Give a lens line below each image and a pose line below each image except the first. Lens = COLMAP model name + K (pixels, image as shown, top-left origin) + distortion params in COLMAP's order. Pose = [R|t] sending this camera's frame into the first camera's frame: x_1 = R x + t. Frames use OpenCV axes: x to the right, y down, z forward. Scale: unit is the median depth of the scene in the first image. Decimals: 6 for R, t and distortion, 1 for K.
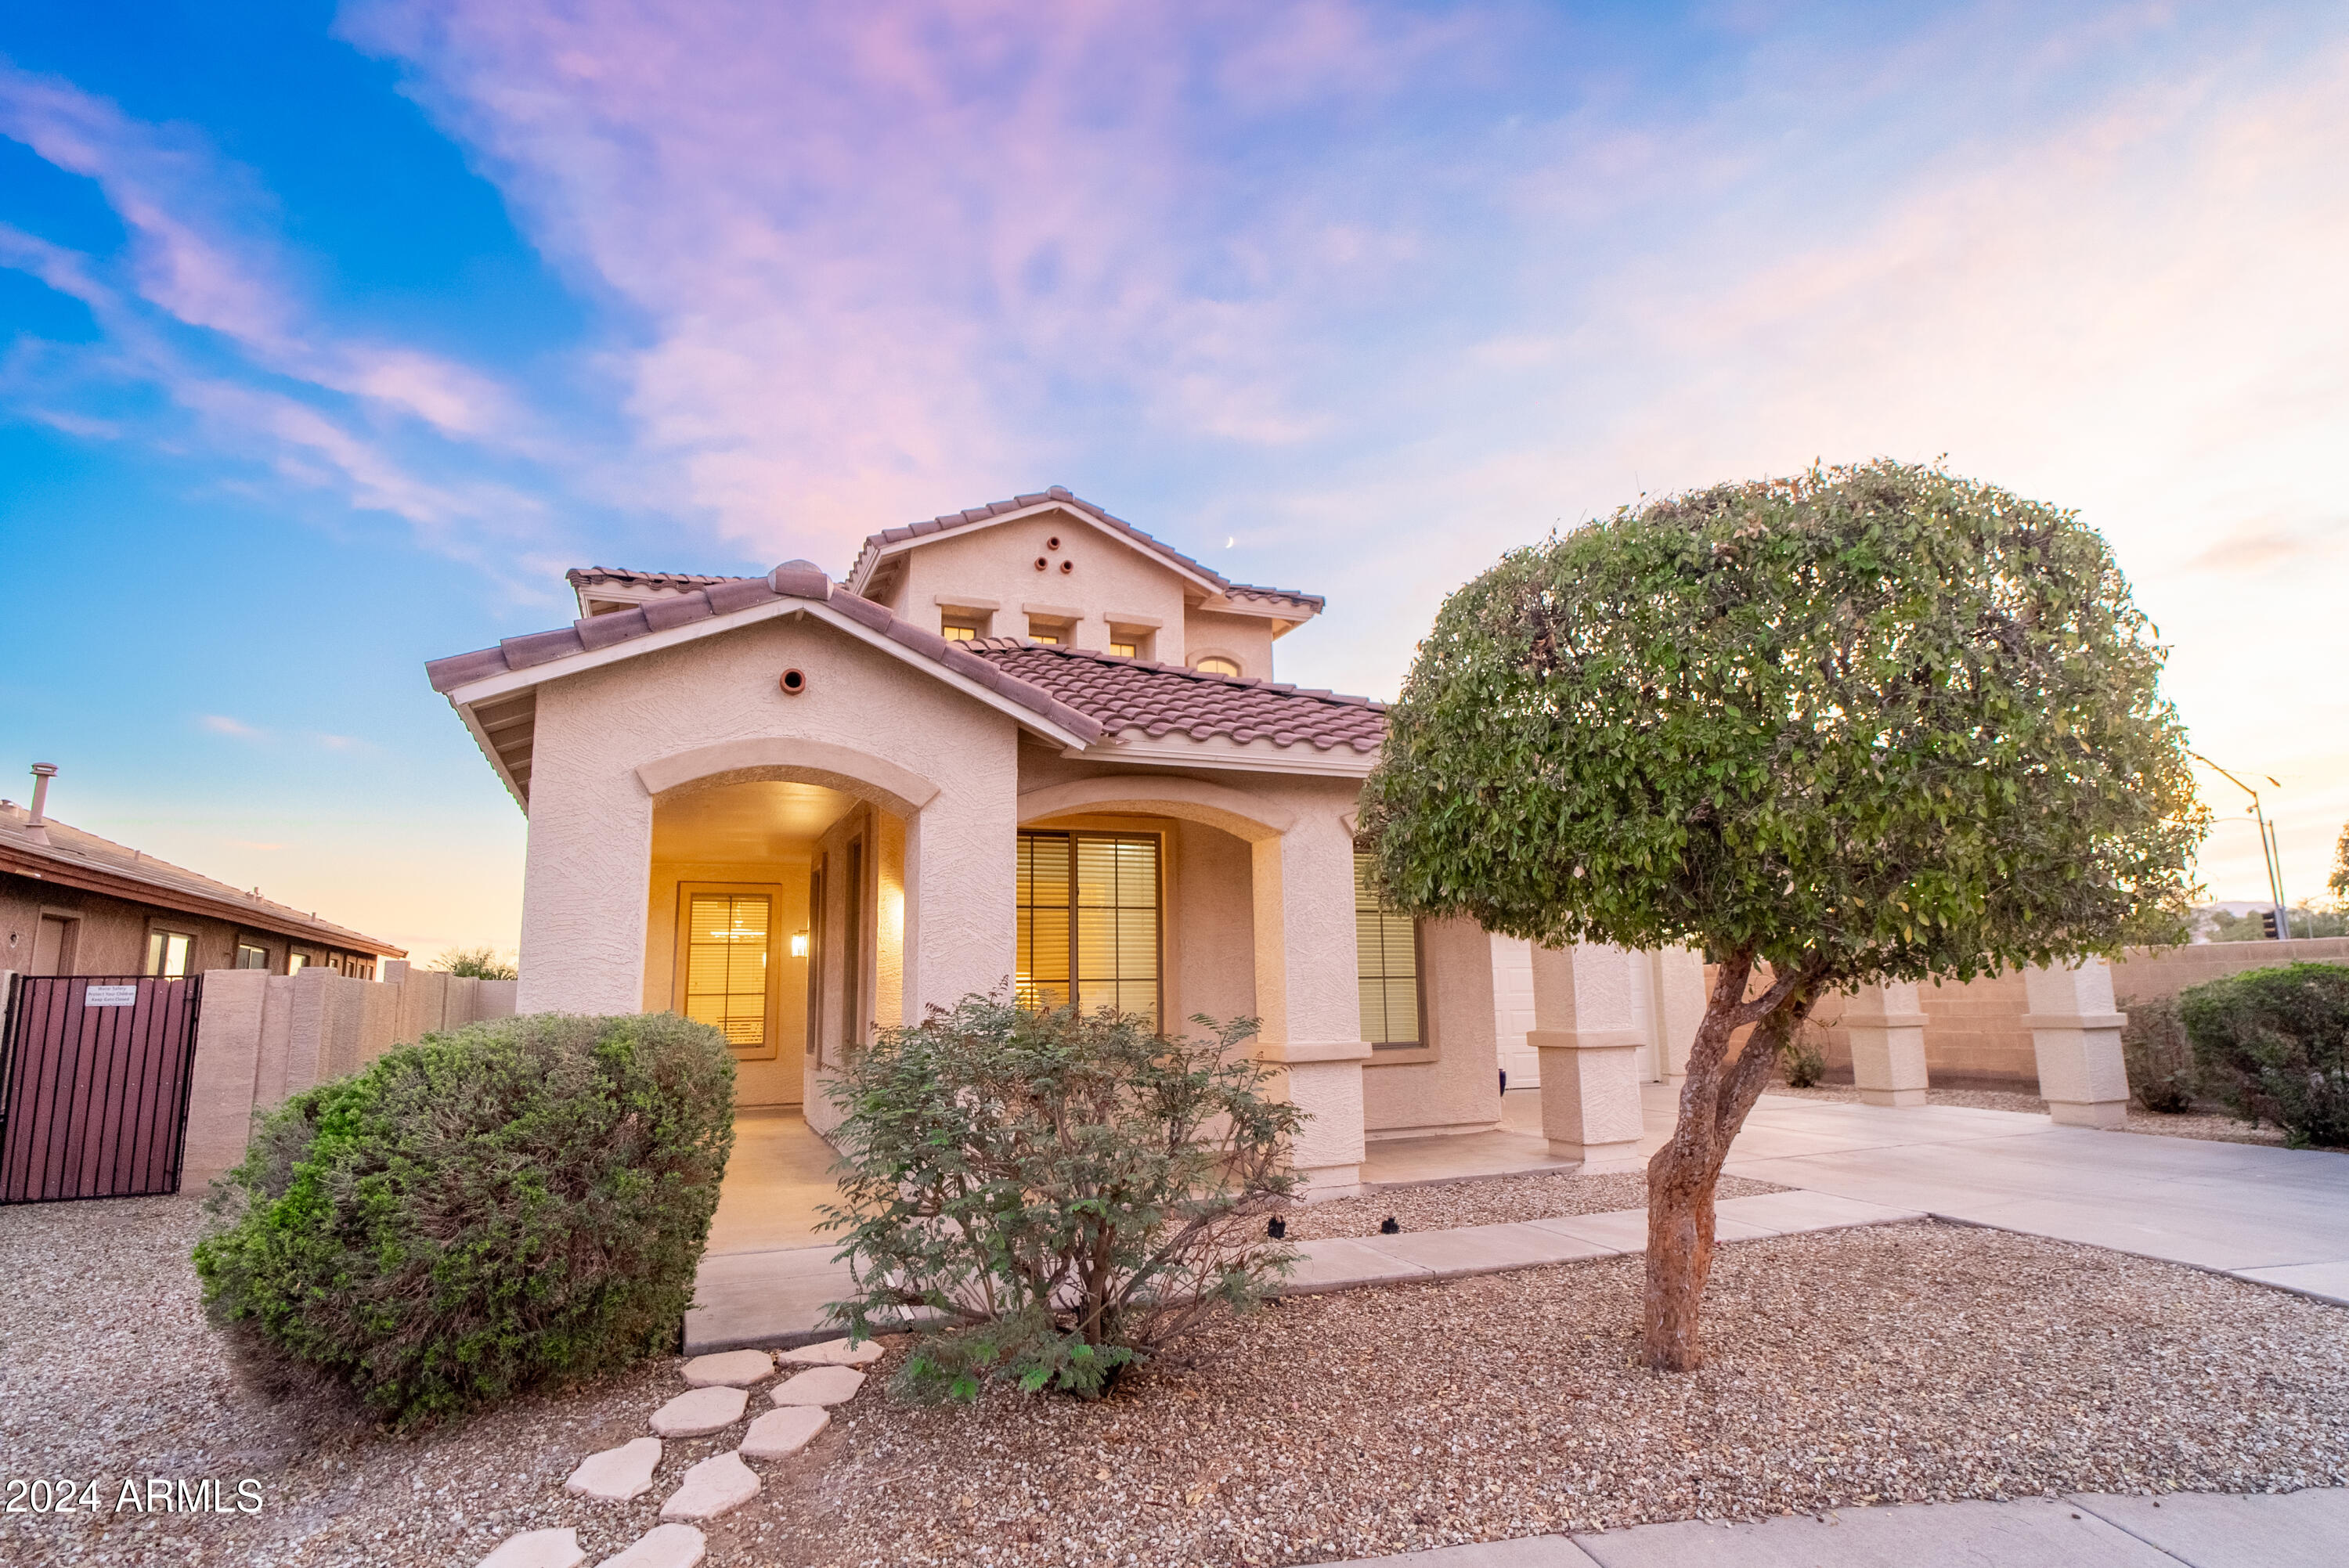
lens RADIAL K [[1200.0, 0, 1182.2], [0, 1200.0, 789.8], [0, 0, 1]] dist [-0.003769, -0.000499]
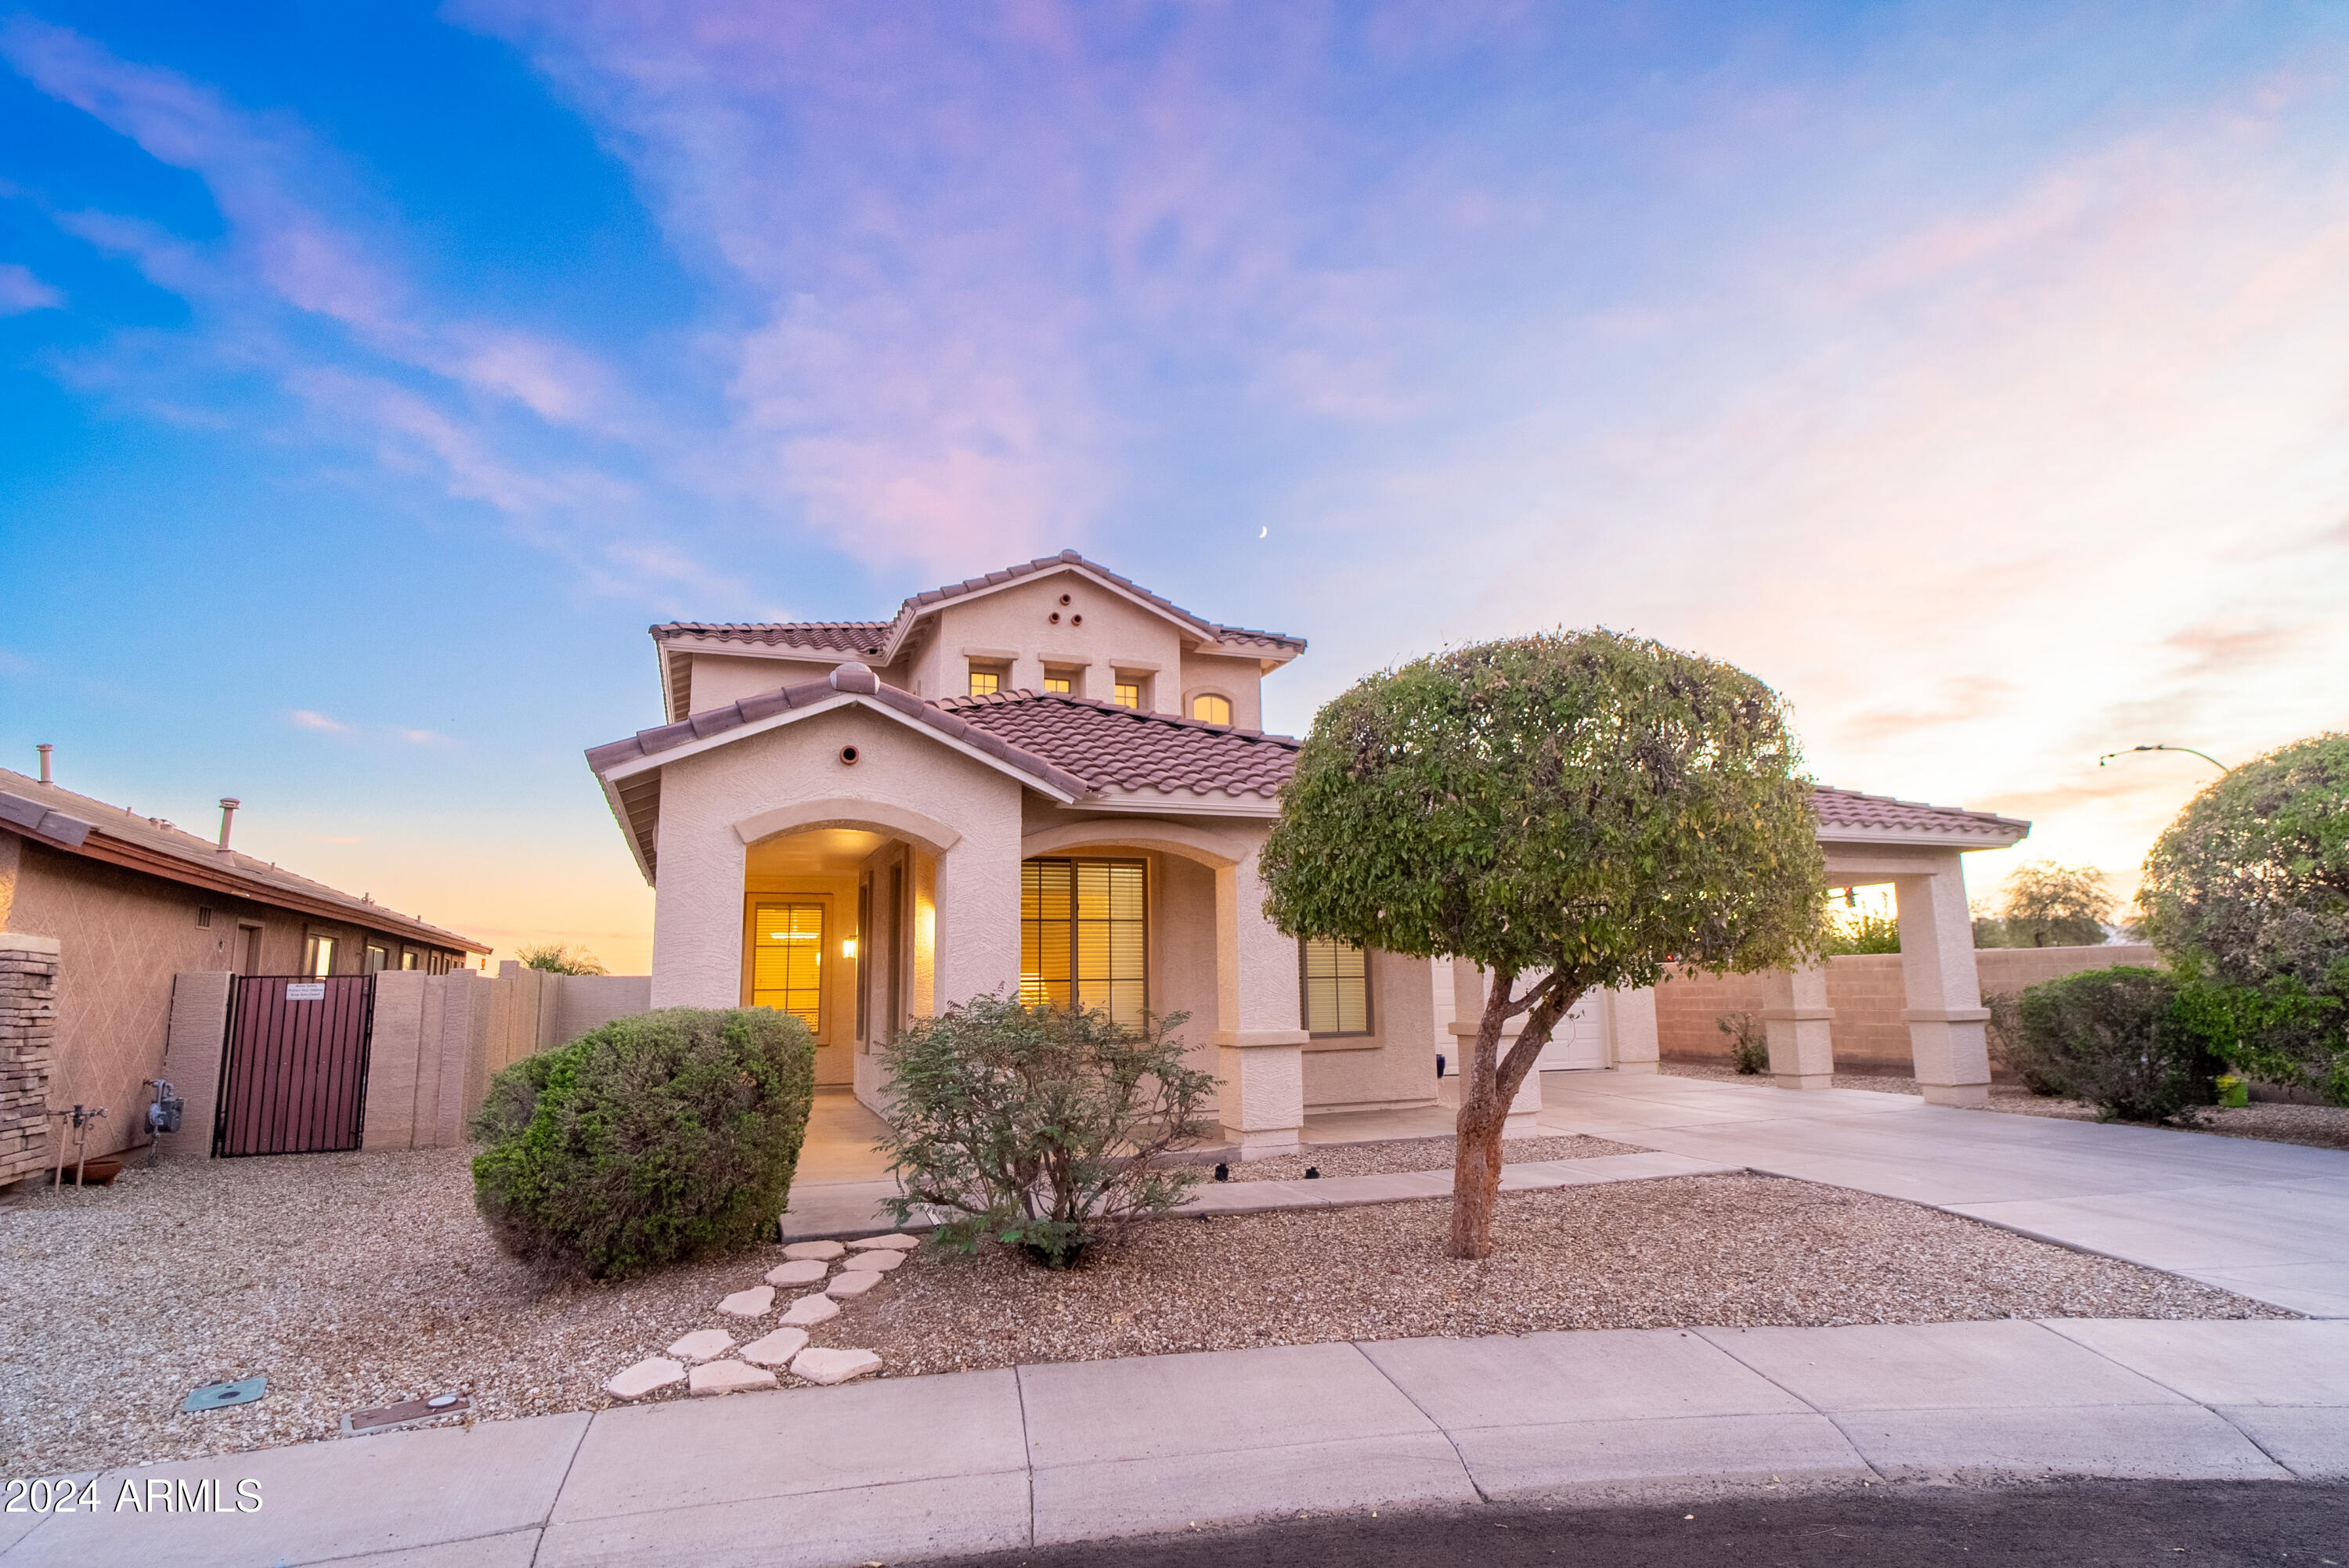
lens RADIAL K [[1200.0, 0, 1182.2], [0, 1200.0, 789.8], [0, 0, 1]] dist [-0.003769, -0.000499]
pose [[0.999509, -0.003910, -0.031079, 0.075381], [0.004112, 0.999971, 0.006459, -0.055214], [0.031053, -0.006583, 0.999496, -0.282913]]
